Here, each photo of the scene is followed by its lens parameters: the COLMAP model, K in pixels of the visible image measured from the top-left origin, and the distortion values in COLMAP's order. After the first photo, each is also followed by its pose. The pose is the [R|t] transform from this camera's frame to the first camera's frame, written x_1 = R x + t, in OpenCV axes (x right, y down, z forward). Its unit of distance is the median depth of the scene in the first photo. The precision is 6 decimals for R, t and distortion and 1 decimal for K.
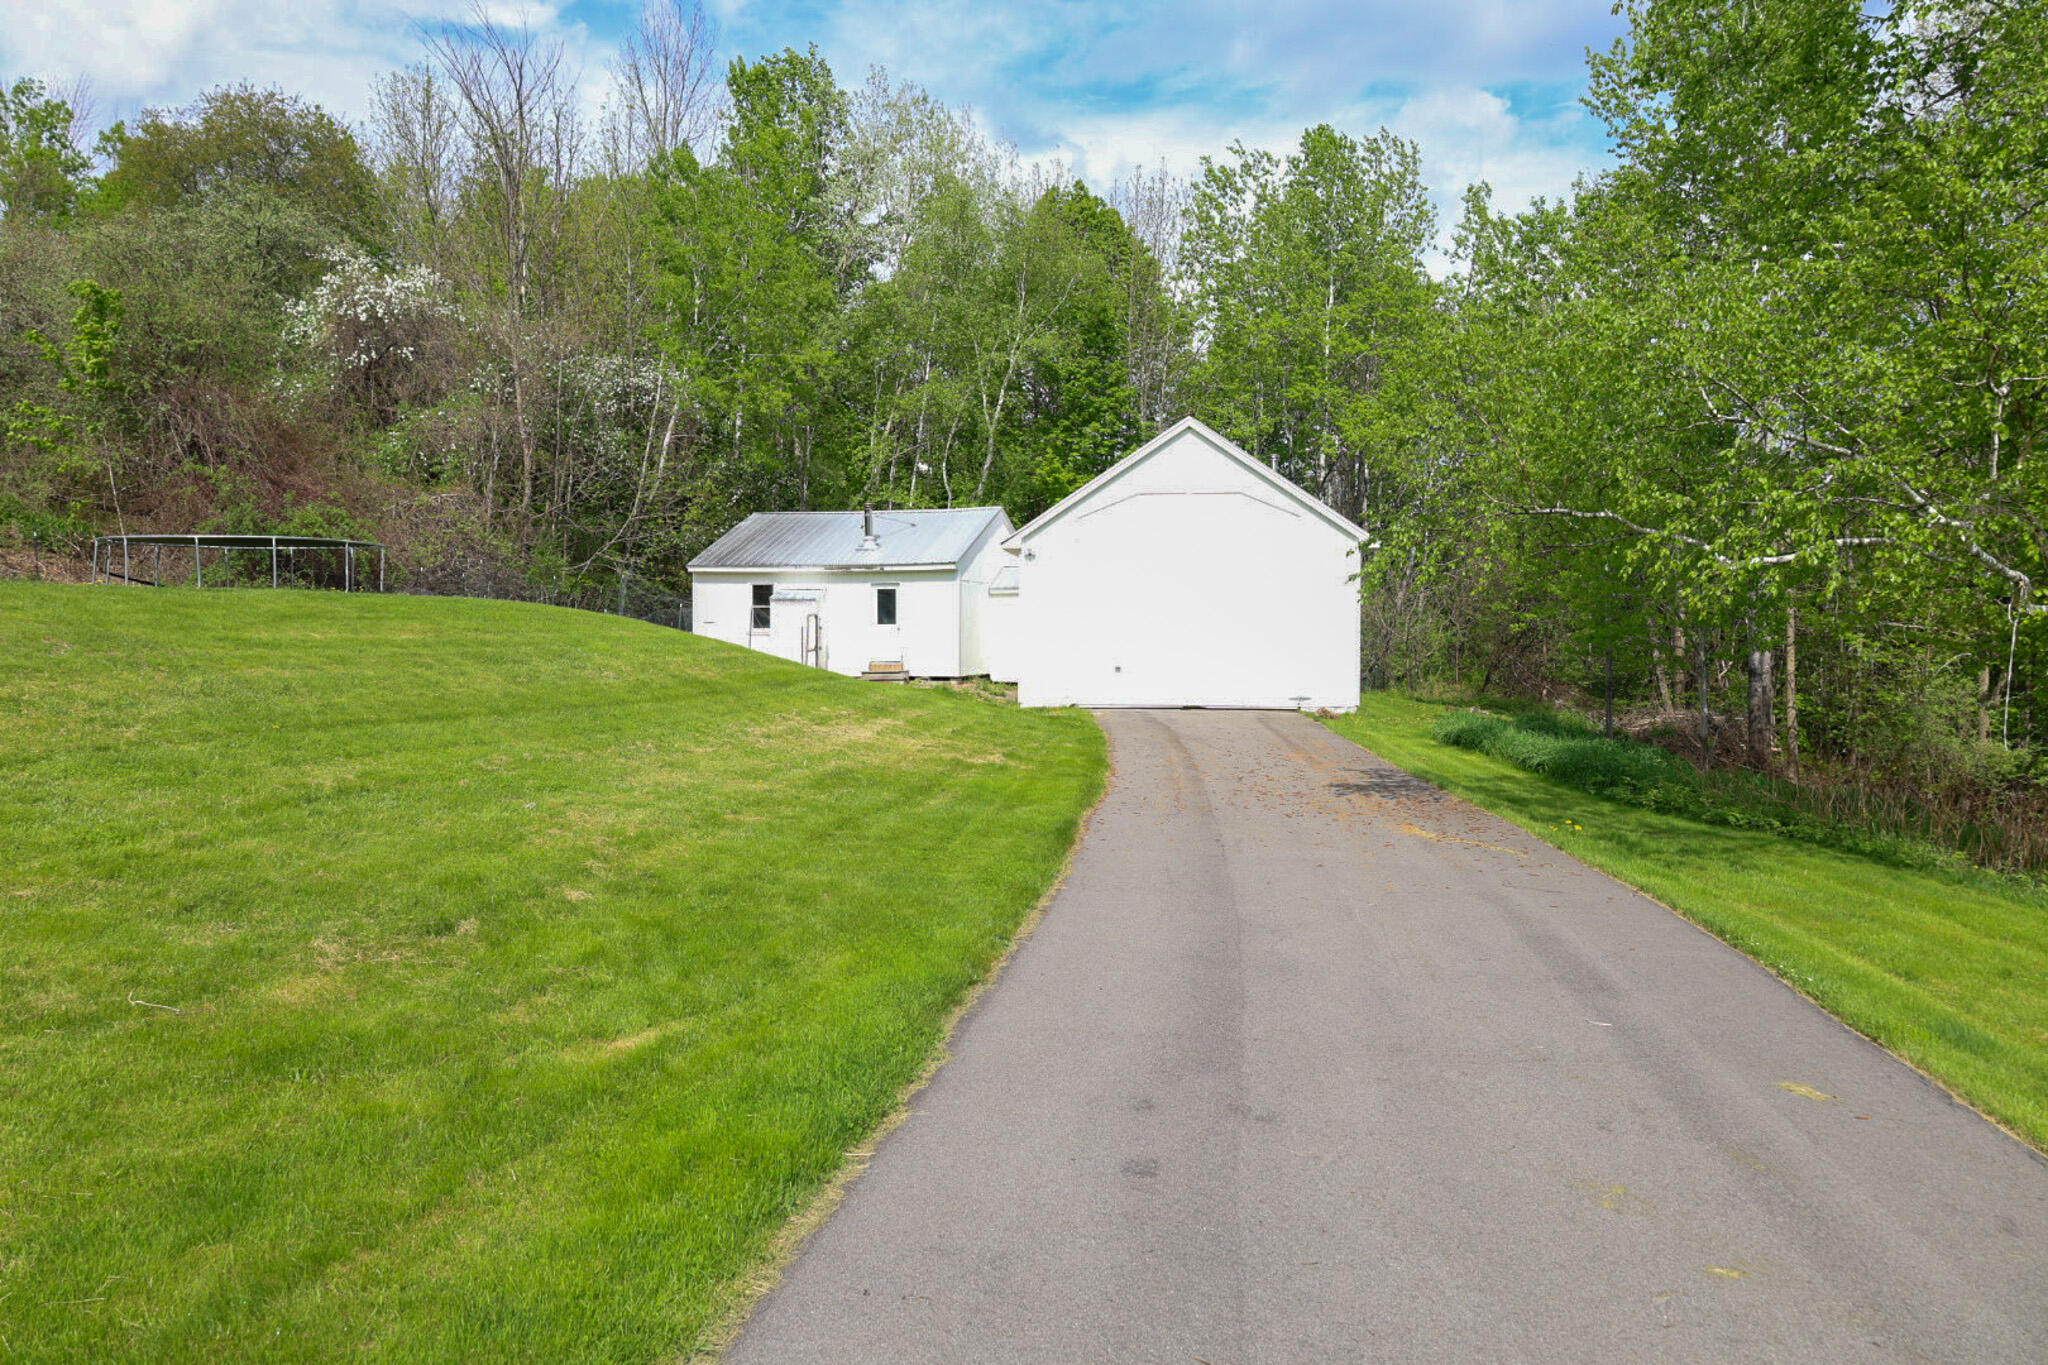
lens RADIAL K [[1410.3, 0, 1016.2], [0, 1410.3, 668.5], [0, 0, 1]] dist [0.010403, 0.006556]
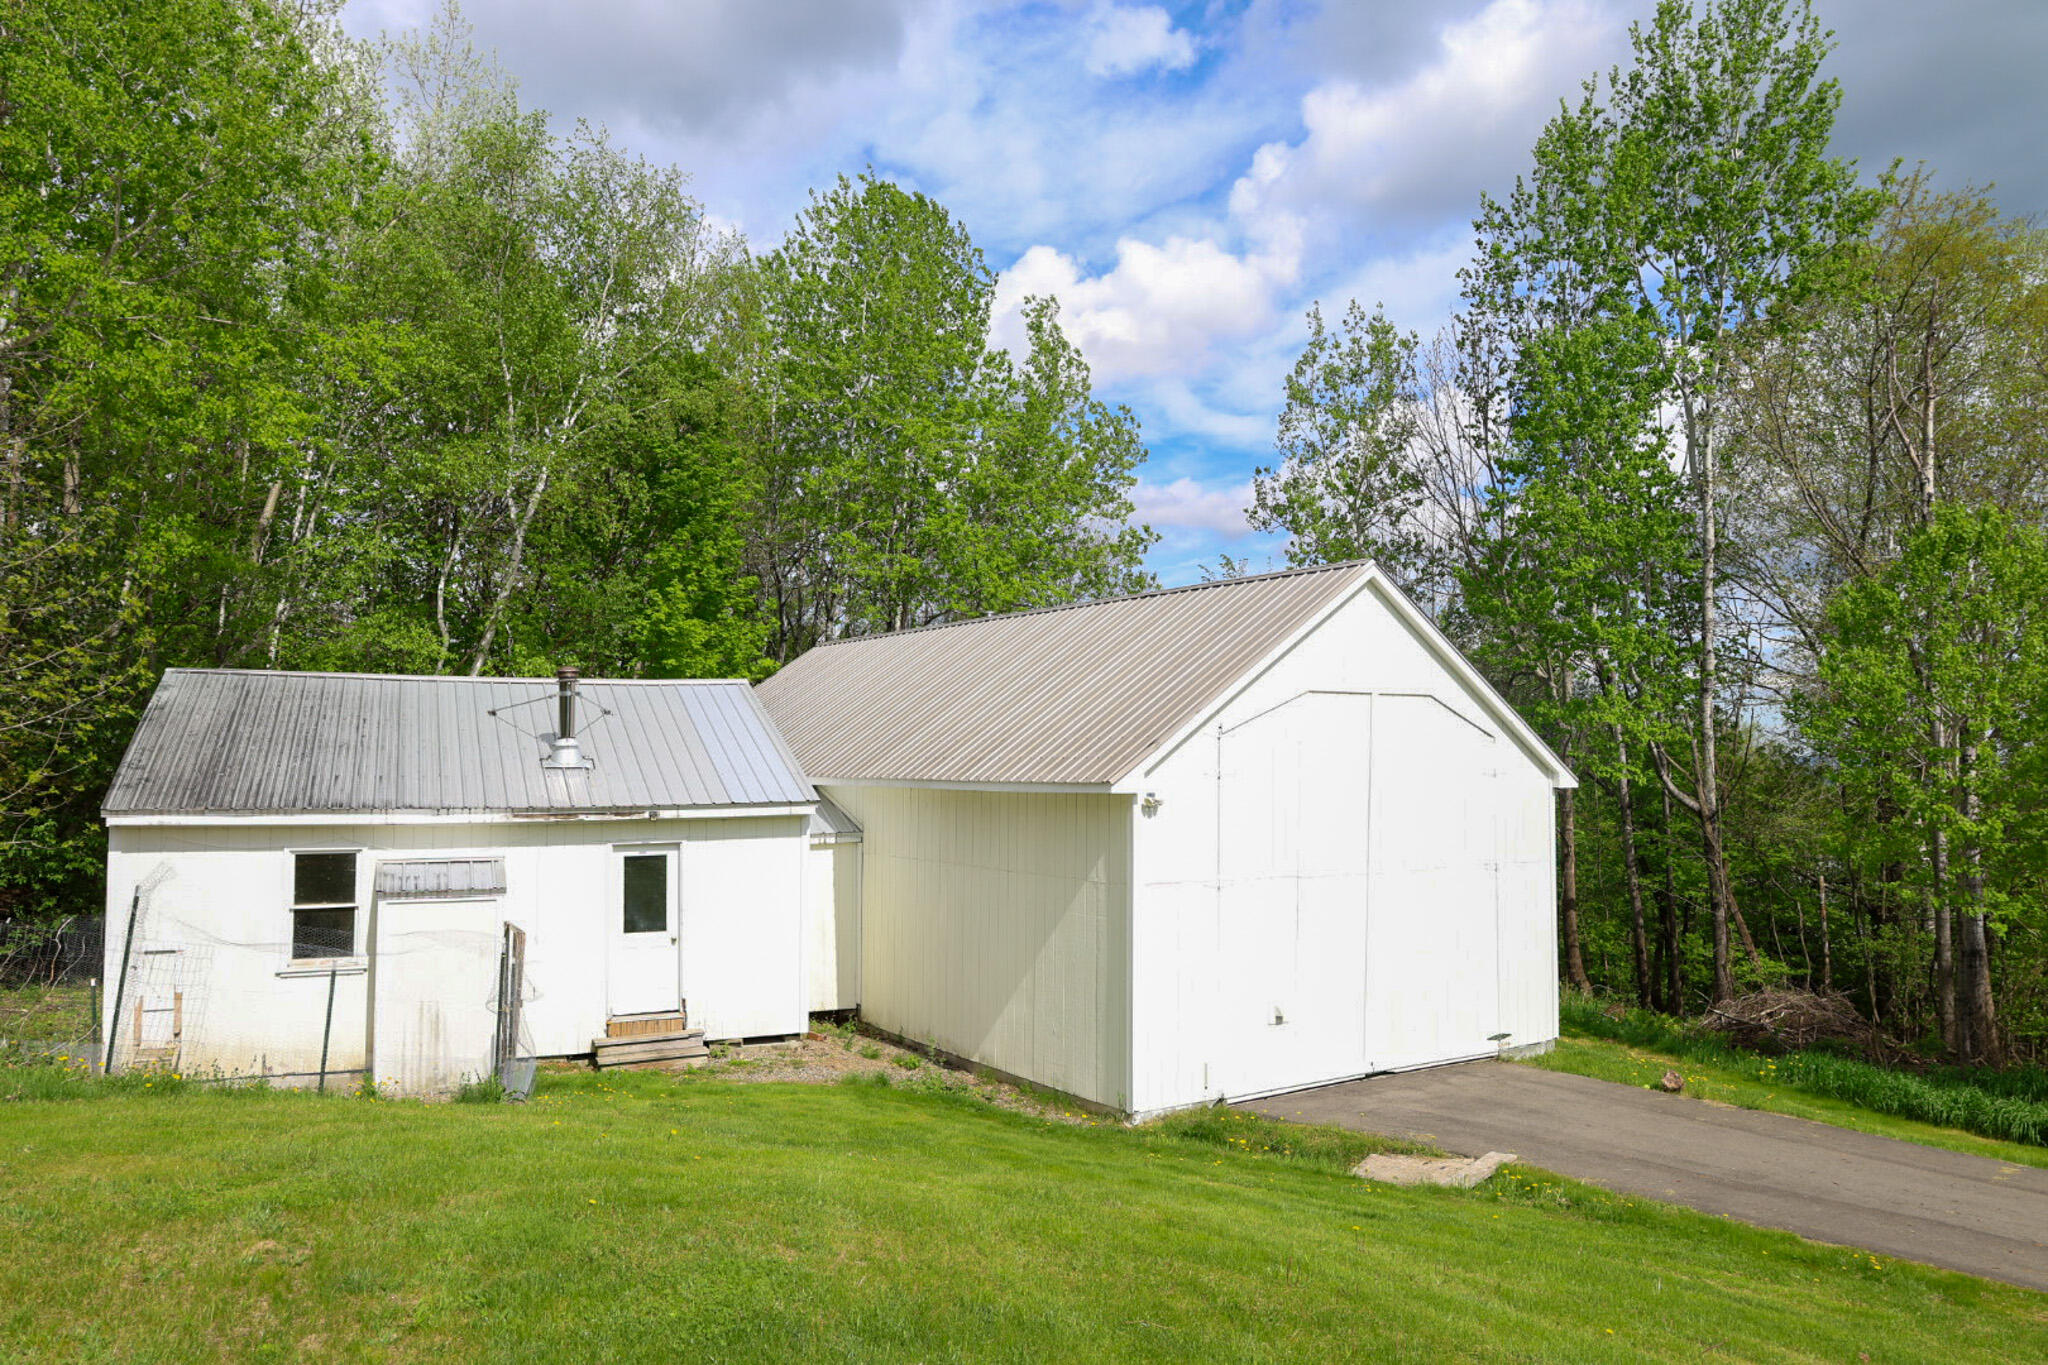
lens RADIAL K [[1410.3, 0, 1022.0], [0, 1410.3, 685.7], [0, 0, 1]] dist [0.010403, 0.006556]
pose [[0.761089, 0.037120, 0.647584, -0.302631], [0.022219, 0.996283, -0.083221, -0.070998], [-0.648267, 0.077727, 0.757436, 0.558761]]
